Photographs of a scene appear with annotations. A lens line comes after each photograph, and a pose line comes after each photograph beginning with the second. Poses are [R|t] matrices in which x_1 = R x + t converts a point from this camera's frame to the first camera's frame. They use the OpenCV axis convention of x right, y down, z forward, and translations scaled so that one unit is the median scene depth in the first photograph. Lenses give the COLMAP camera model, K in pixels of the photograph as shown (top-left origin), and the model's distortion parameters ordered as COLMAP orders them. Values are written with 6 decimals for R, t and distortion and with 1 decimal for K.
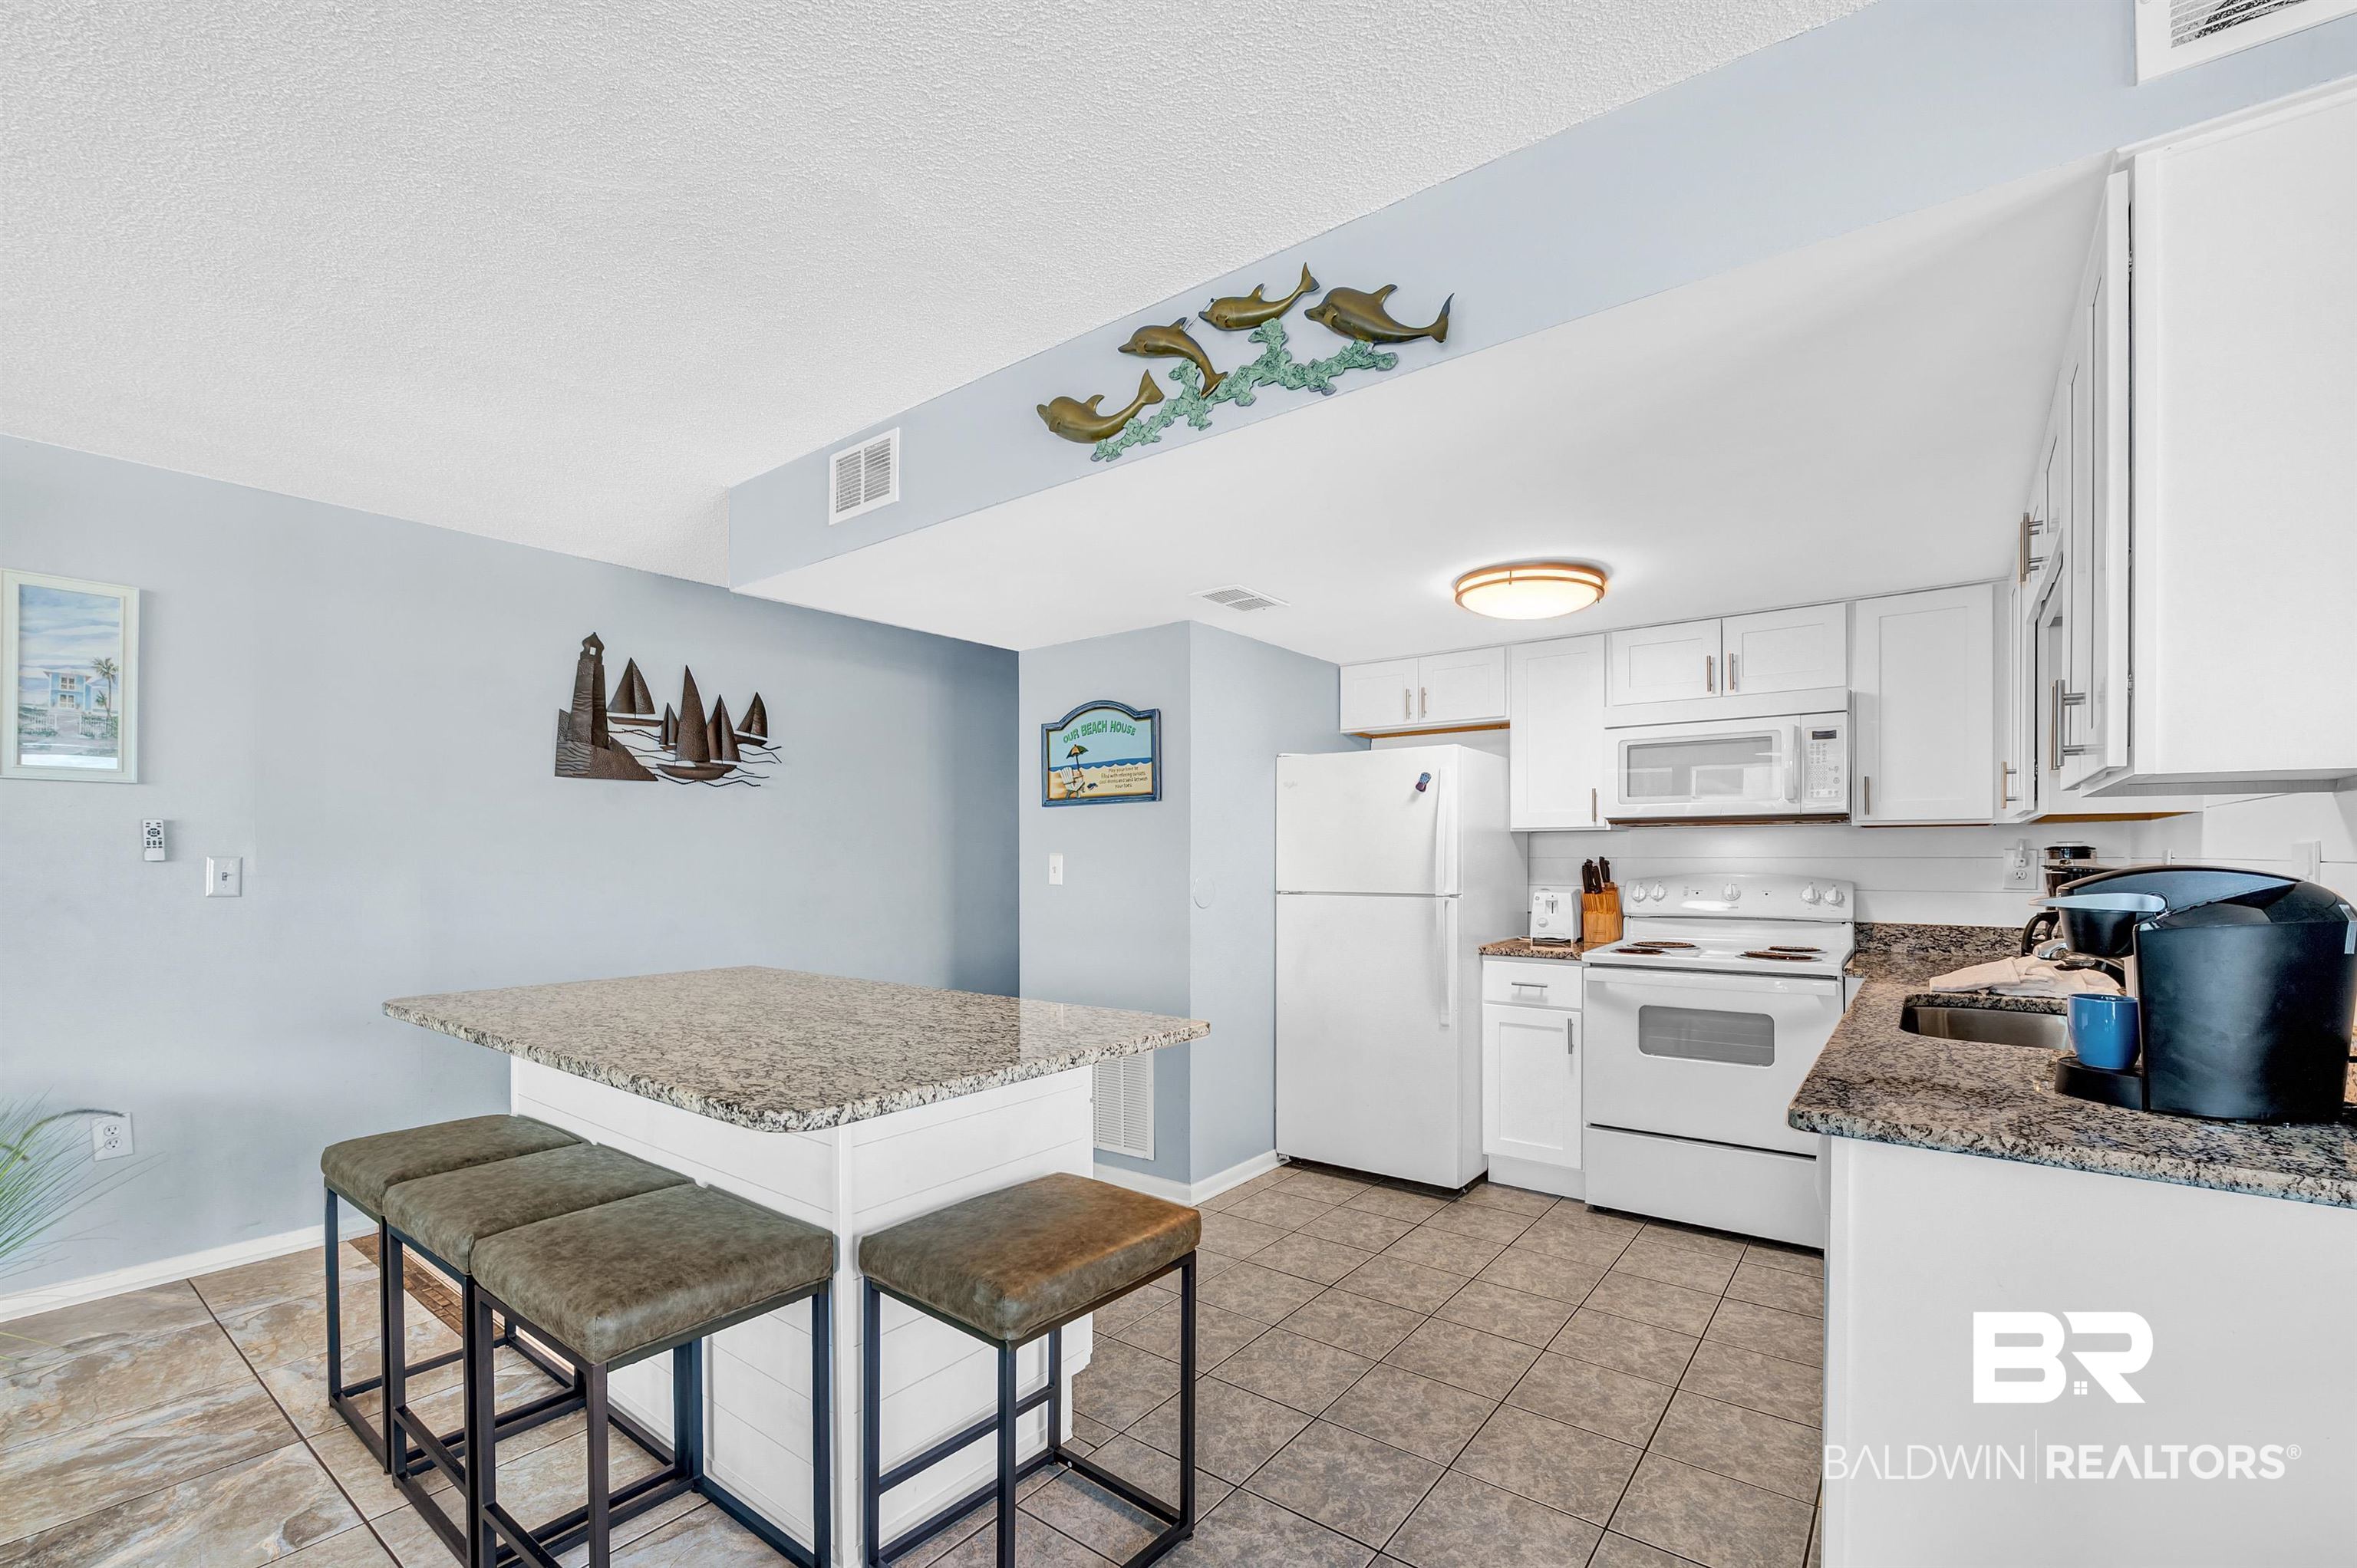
lens RADIAL K [[1002.9, 0, 1186.3], [0, 1002.9, 856.8], [0, 0, 1]] dist [-0.000446, -0.000389]
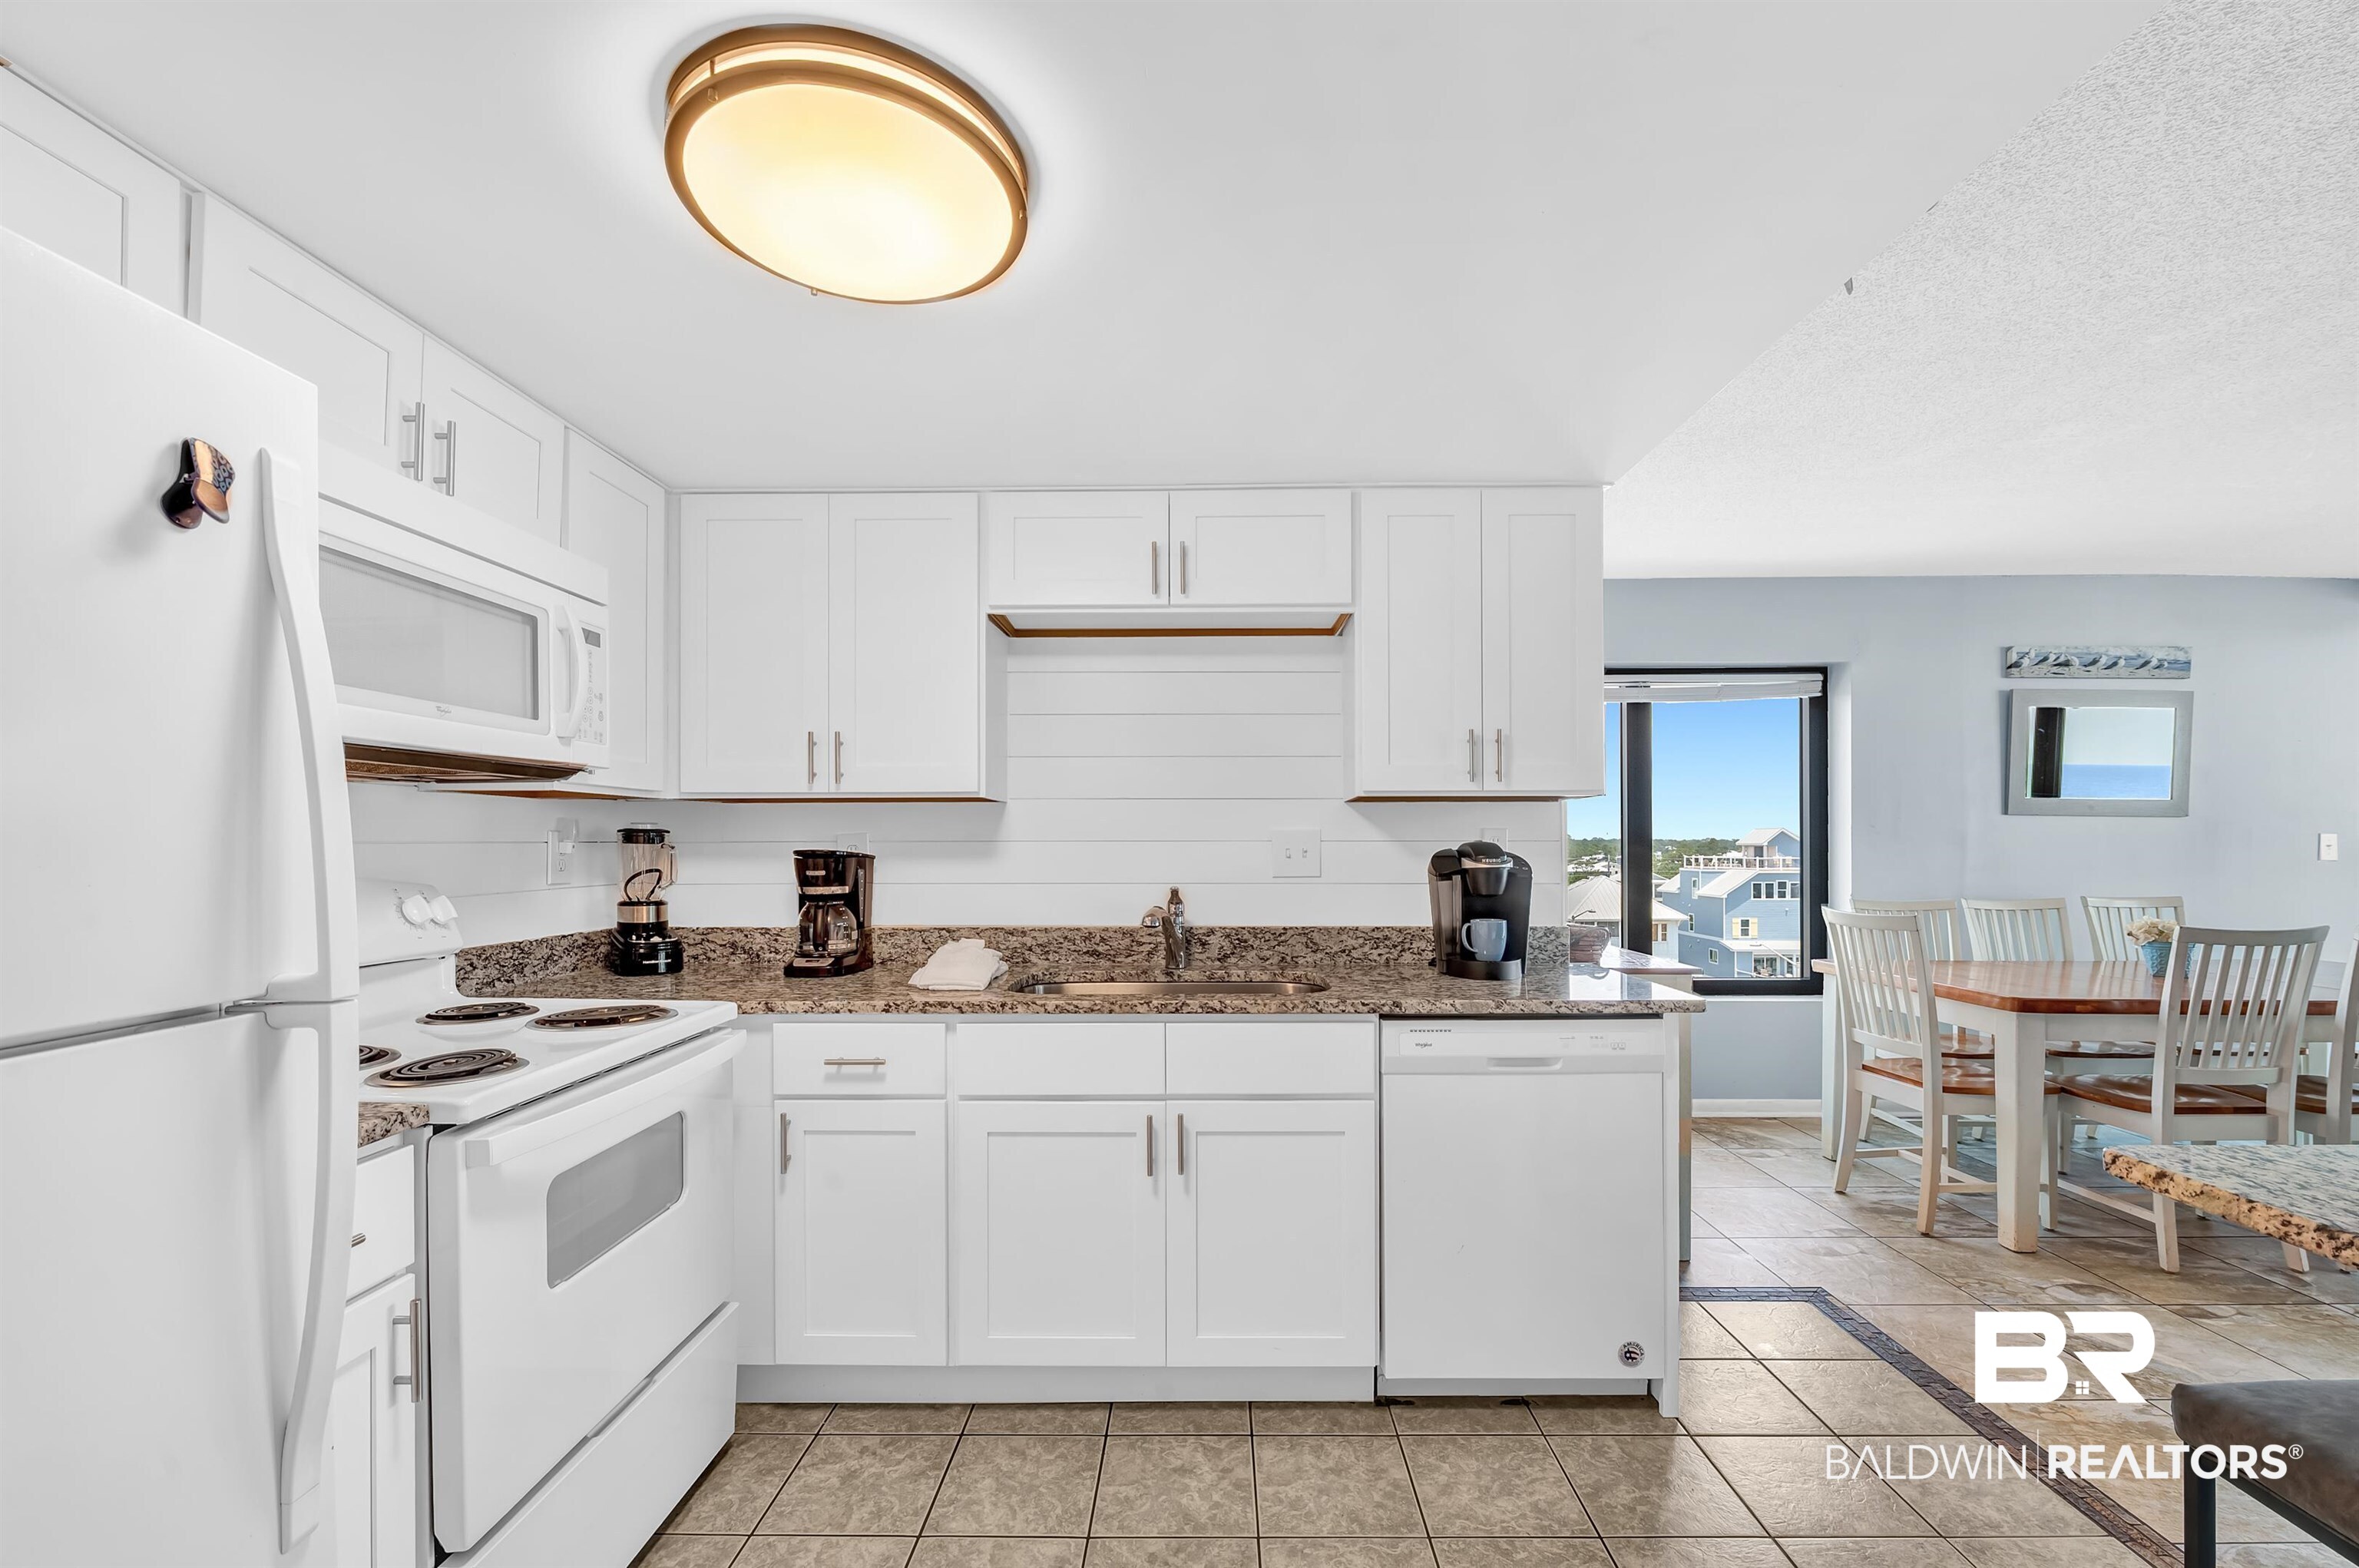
lens RADIAL K [[1003.8, 0, 1208.4], [0, 1003.8, 843.3], [0, 0, 1]] dist [-0.000446, -0.000389]
pose [[-0.606412, 0.002922, 0.795145, -0.059912], [0.004006, 0.999992, -0.000620, 0.003315], [-0.795140, 0.002809, -0.606419, 0.959633]]
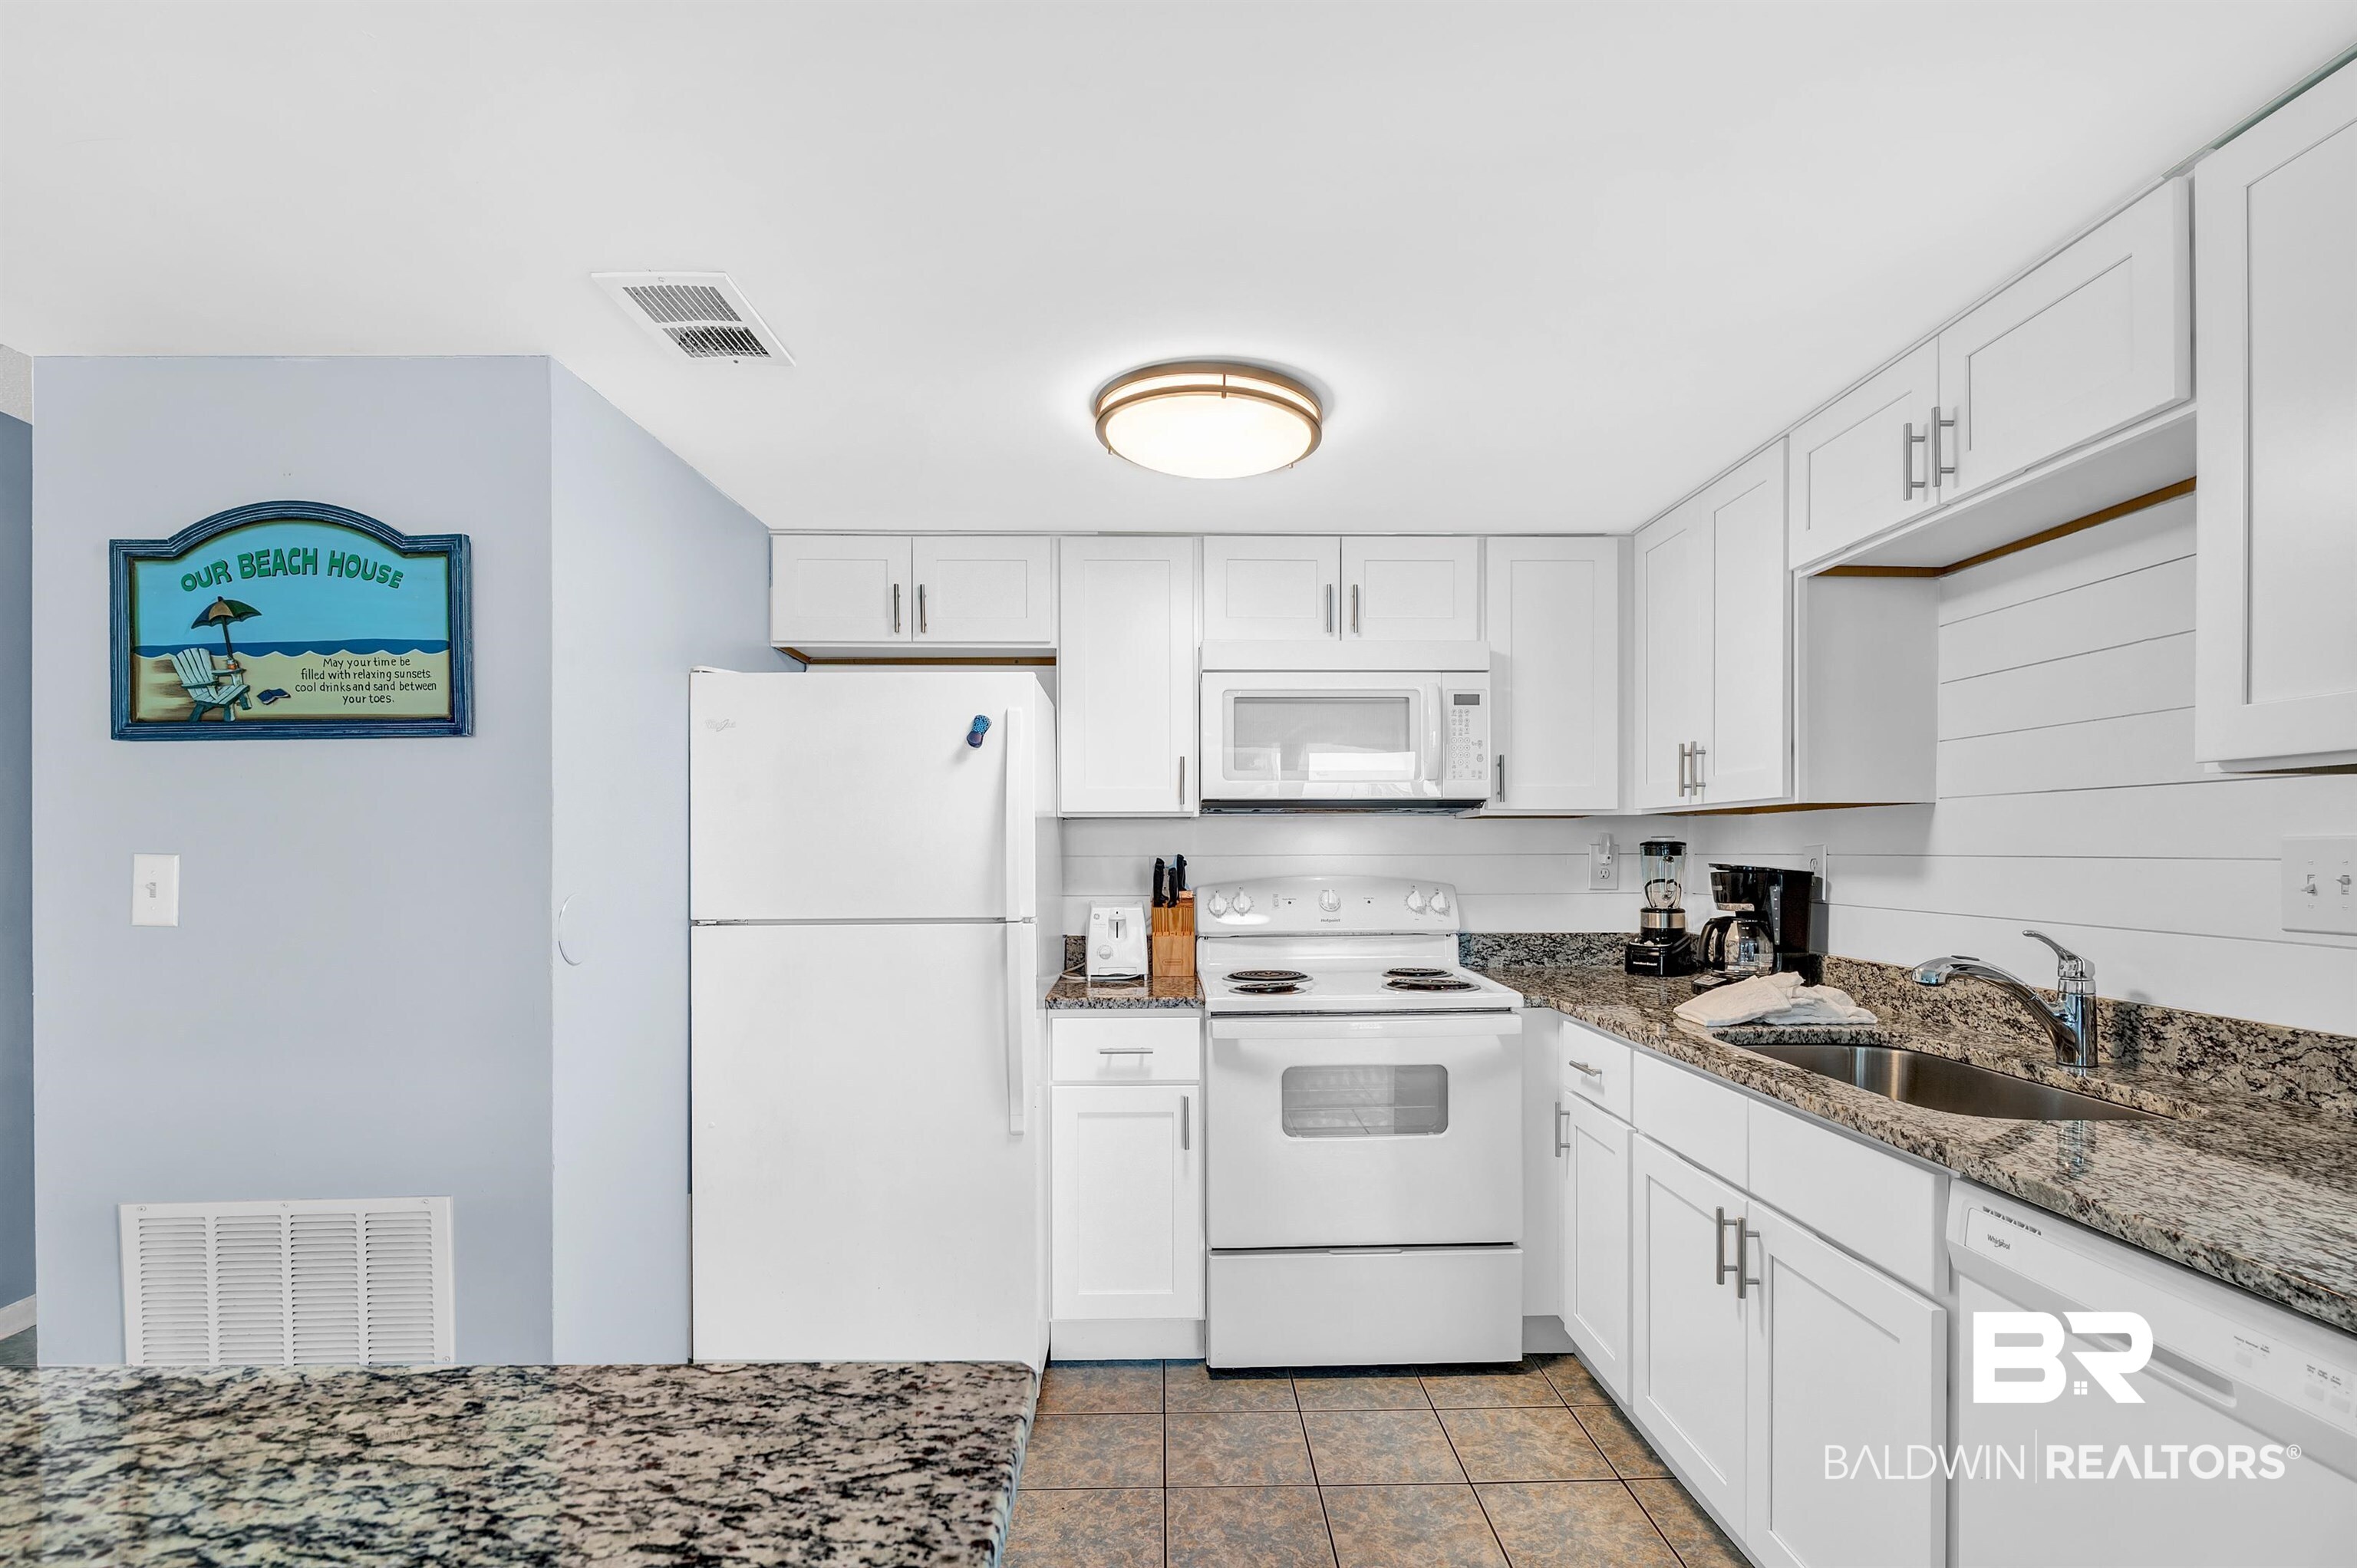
lens RADIAL K [[1175.0, 0, 1184.8], [0, 1175.0, 852.9], [0, 0, 1]] dist [-0.012252, 0.000028]
pose [[0.786098, -0.002328, 0.618097, -0.097715], [0.001887, 0.999997, 0.001366, -0.002452], [-0.618099, 0.000093, 0.786100, 0.366496]]
